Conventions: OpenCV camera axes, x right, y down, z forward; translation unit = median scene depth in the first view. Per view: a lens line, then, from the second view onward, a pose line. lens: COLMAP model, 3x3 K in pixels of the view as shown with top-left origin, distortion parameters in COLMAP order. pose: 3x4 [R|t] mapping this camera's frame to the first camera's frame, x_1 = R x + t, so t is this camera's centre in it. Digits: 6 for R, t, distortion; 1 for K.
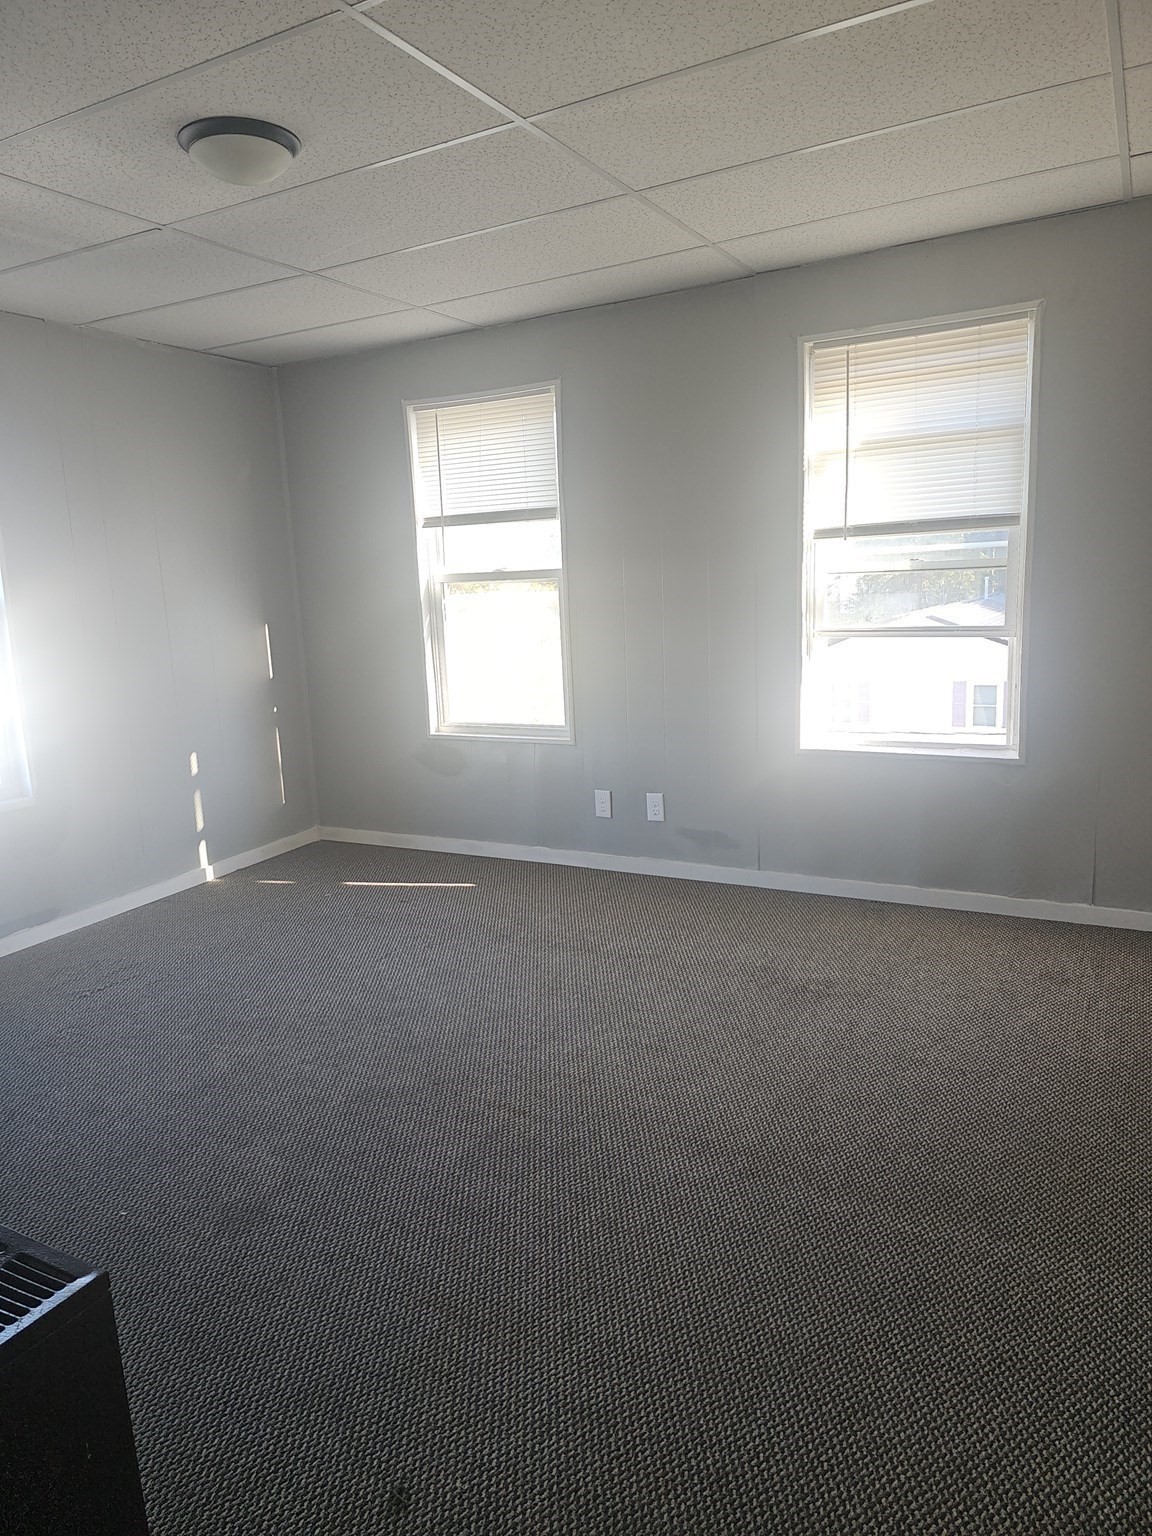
lens RADIAL K [[1021.8, 0, 592.9], [0, 1021.8, 790.9], [0, 0, 1]] dist [0.056215, -0.050462]
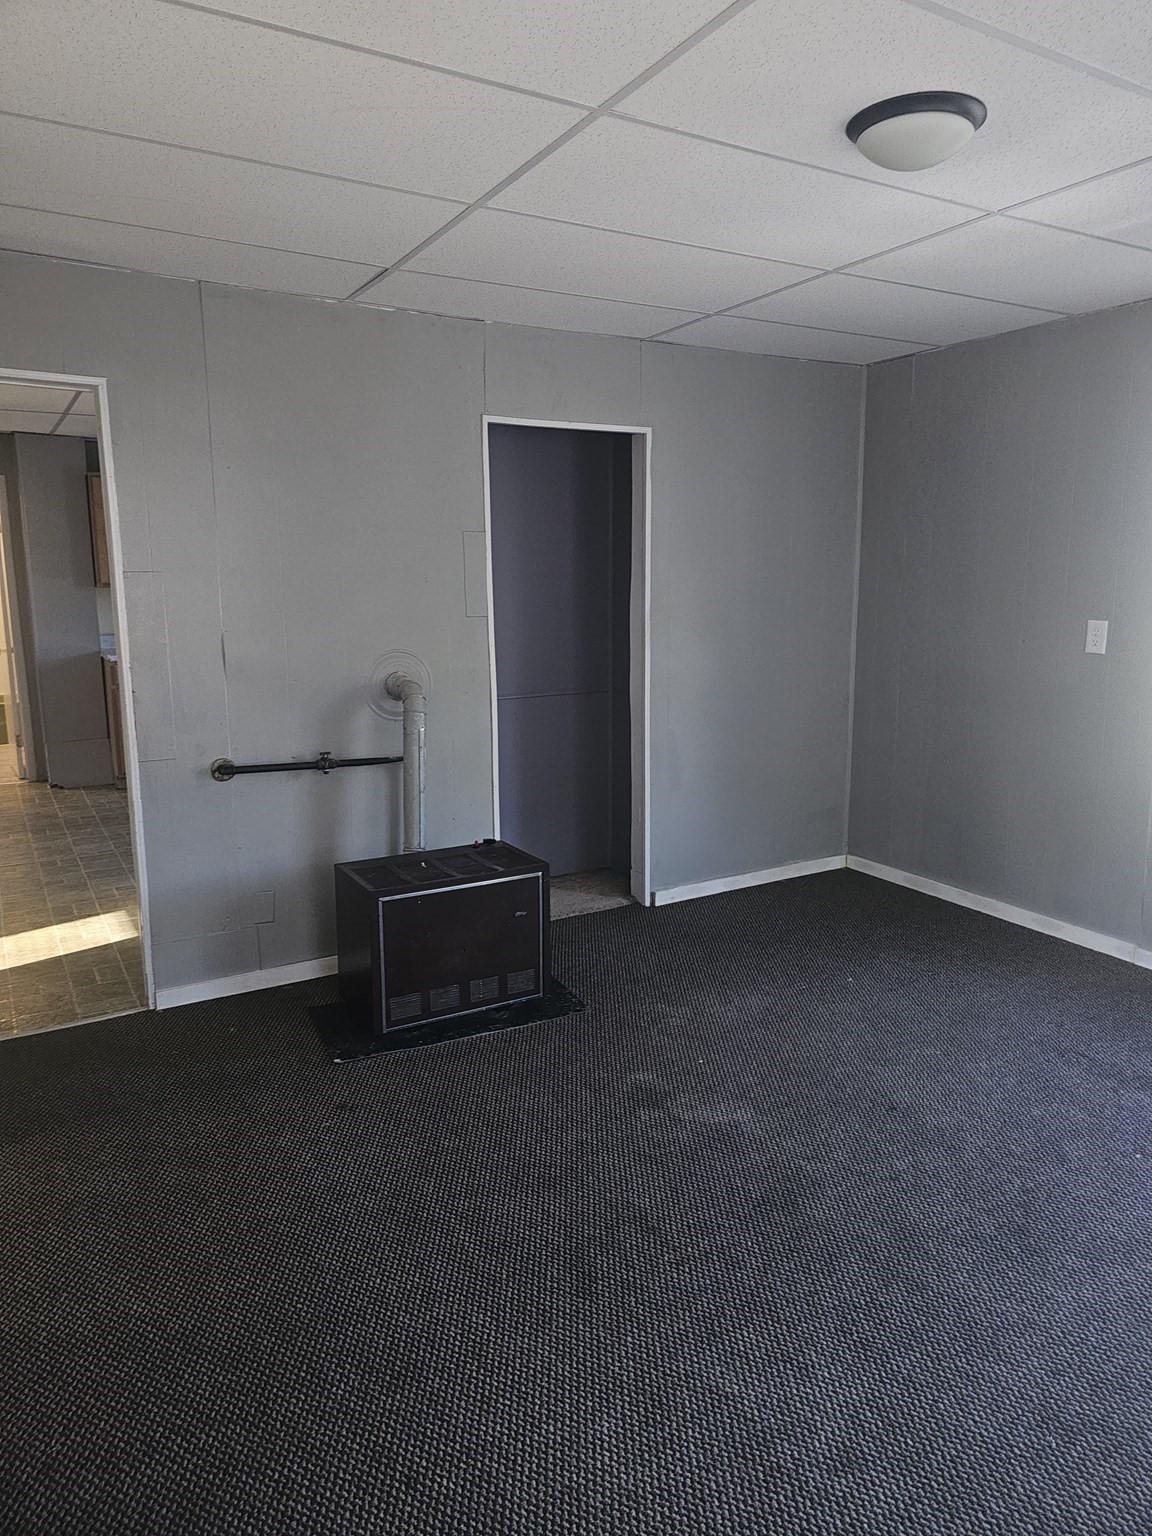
lens RADIAL K [[1033.9, 0, 576.0], [0, 1033.9, 768.0], [0, 0, 1]] dist [0.074893, -0.063797]
pose [[-0.530228, 0.206333, -0.822365, 0.635406], [-0.146732, 0.932970, 0.328691, -0.354106], [0.835061, 0.294948, -0.464411, 1.284664]]
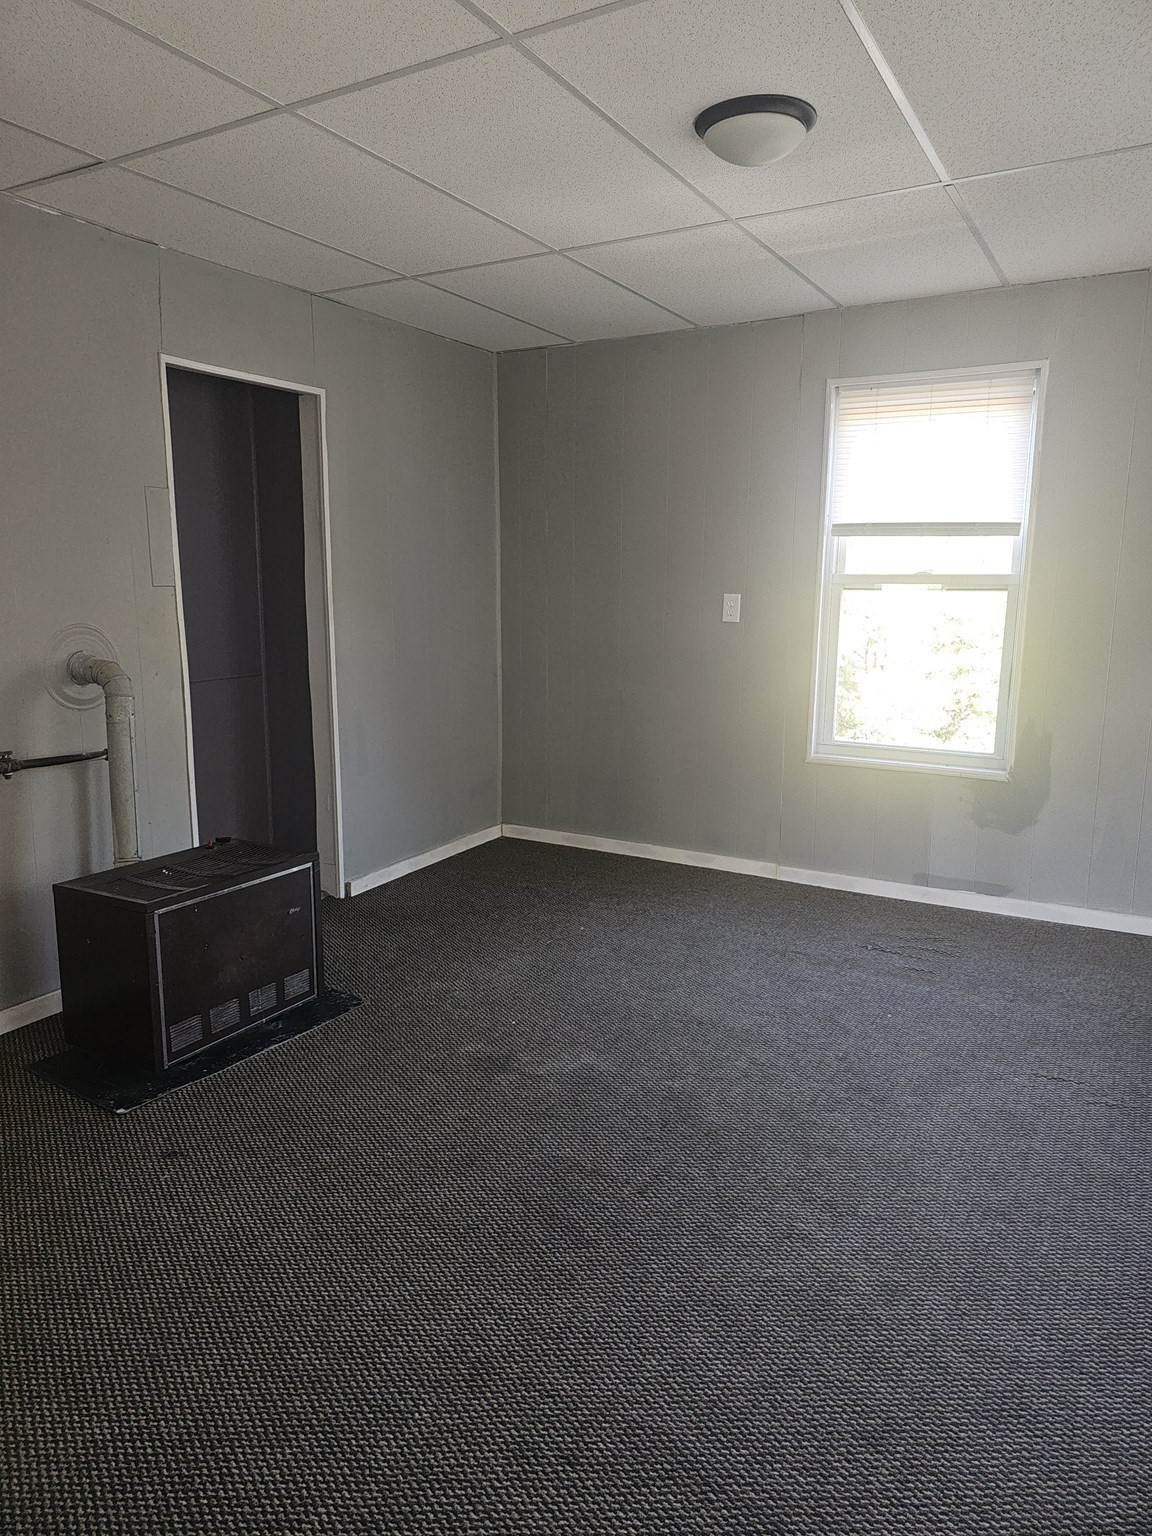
lens RADIAL K [[1044.7, 0, 555.7], [0, 1044.7, 776.7], [0, 0, 1]] dist [0.066947, -0.056027]
pose [[-0.047051, 0.235575, -0.970717, 0.762300], [-0.208901, 0.947983, 0.240184, -0.231795], [0.976804, 0.214084, 0.004609, 0.905462]]
